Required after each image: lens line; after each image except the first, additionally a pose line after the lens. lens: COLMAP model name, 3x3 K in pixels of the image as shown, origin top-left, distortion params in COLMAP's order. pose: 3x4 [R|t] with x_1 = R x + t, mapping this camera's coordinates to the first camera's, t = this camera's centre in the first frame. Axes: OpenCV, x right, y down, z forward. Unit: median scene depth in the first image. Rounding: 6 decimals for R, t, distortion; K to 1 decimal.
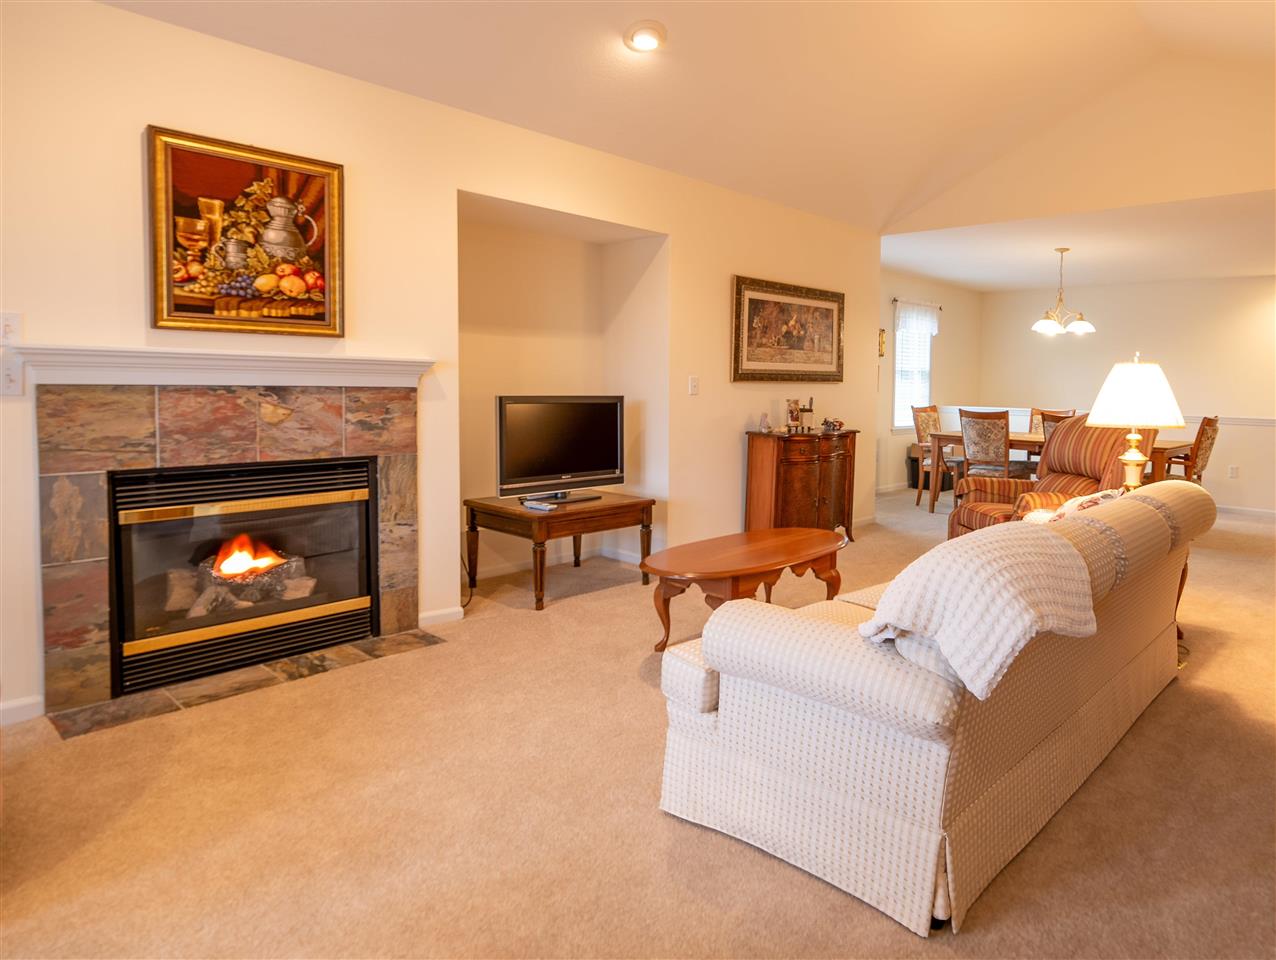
lens RADIAL K [[776.6, 0, 841.0], [0, 776.6, 416.7], [0, 0, 1]] dist [-0.001708, 0.002052]
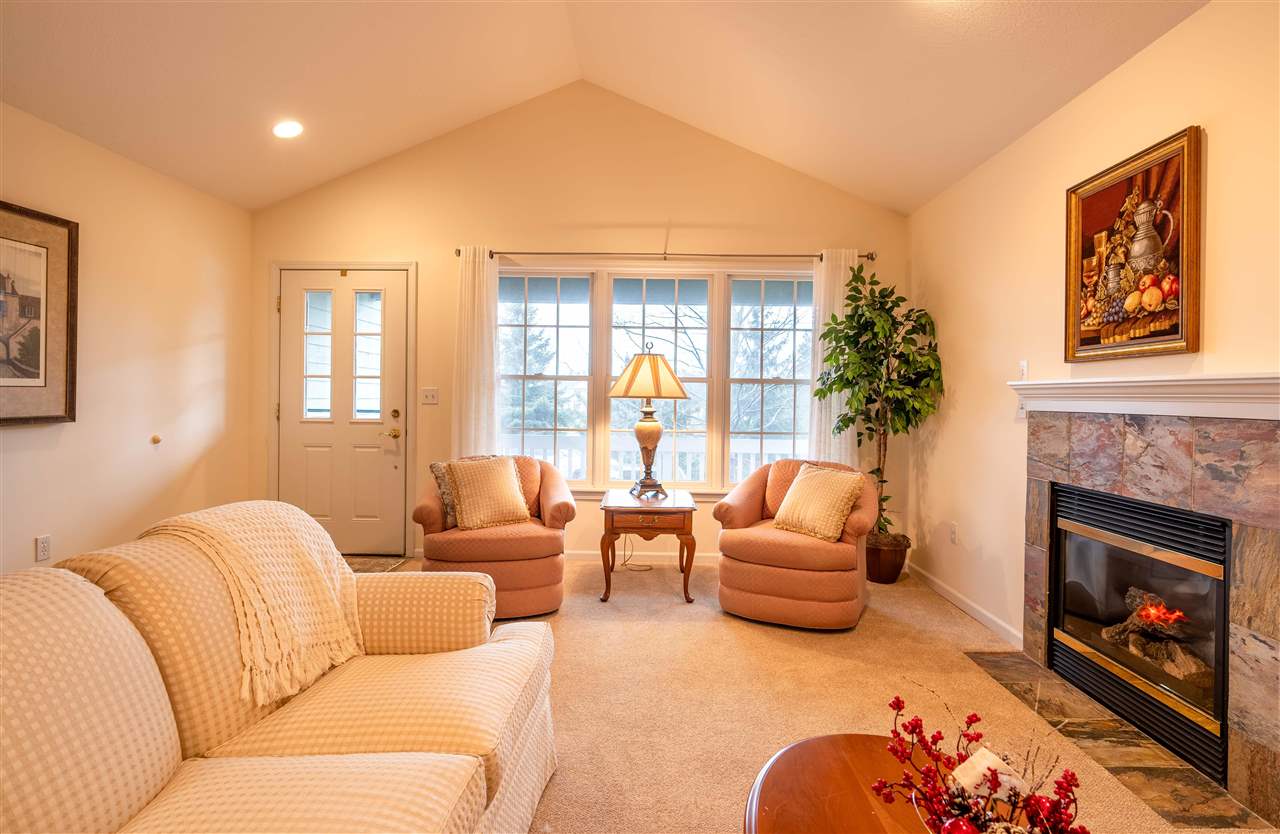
lens RADIAL K [[638.3, 0, 642.8], [0, 638.3, 398.4], [0, 0, 1]] dist [0.000096, 0.000221]
pose [[-0.809019, -0.030070, -0.587013, 0.155953], [-0.055746, 0.998114, 0.025700, -0.044034], [0.585133, 0.053515, -0.809169, 1.219471]]
